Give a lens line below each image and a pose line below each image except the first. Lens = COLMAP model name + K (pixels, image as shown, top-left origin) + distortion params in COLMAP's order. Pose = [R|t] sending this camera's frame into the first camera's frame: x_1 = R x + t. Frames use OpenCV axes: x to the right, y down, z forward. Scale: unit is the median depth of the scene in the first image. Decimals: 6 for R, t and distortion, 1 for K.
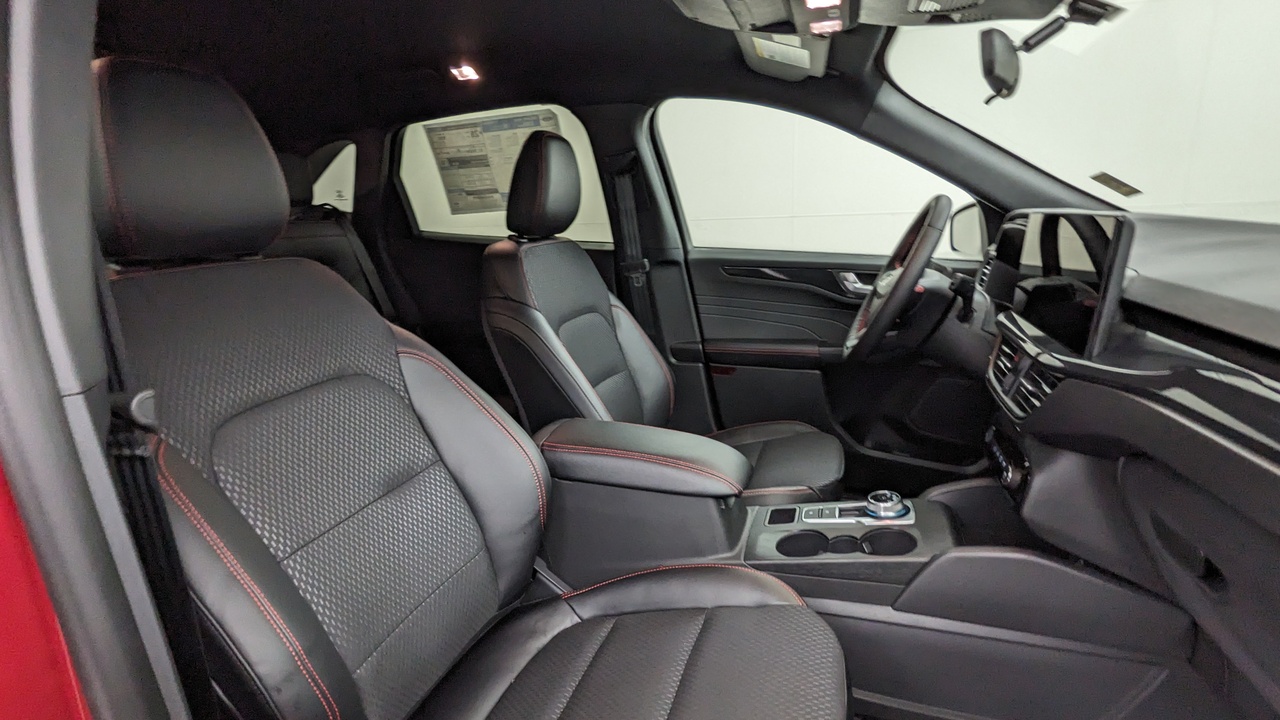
lens RADIAL K [[616.5, 0, 640.0], [0, 616.5, 360.0], [0, 0, 1]] dist [0.003050, -0.001148]
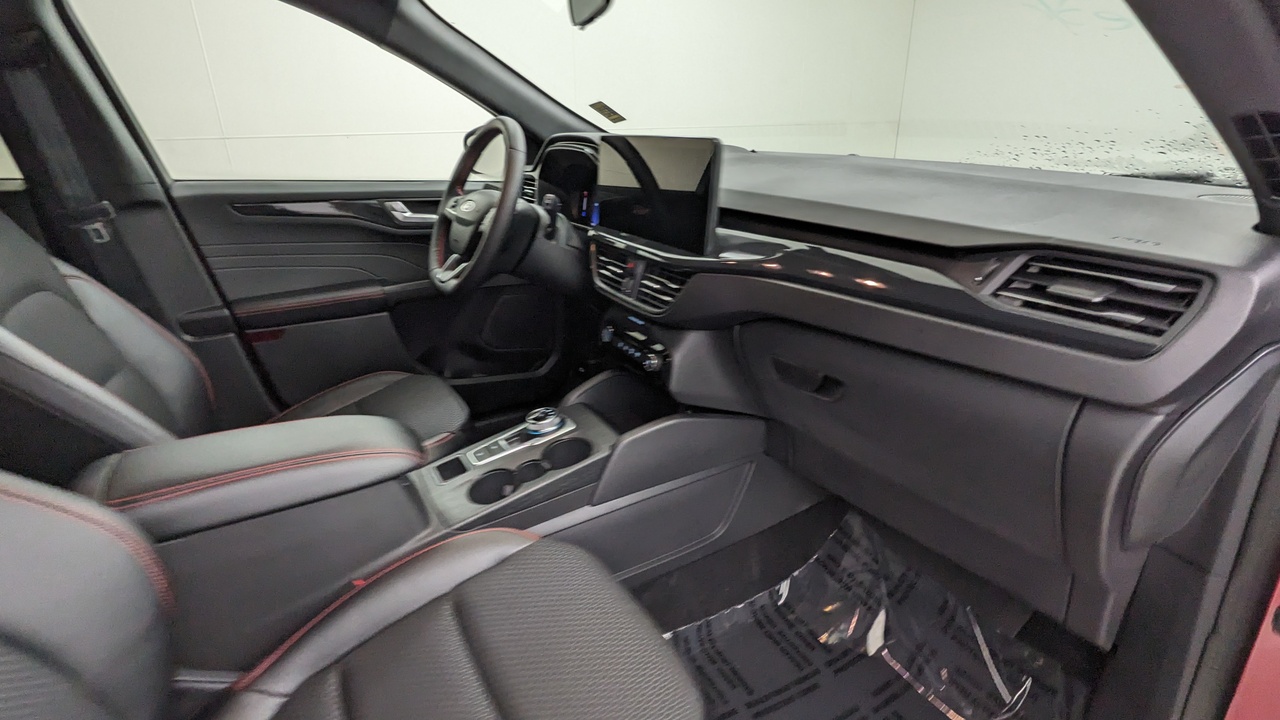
lens RADIAL K [[616.5, 0, 640.0], [0, 616.5, 360.0], [0, 0, 1]] dist [0.003050, -0.001148]
pose [[0.649247, -0.252886, 0.717305, -0.166417], [0.166833, 0.967489, 0.190085, -0.029978], [-0.742055, -0.003742, 0.670329, 0.123368]]
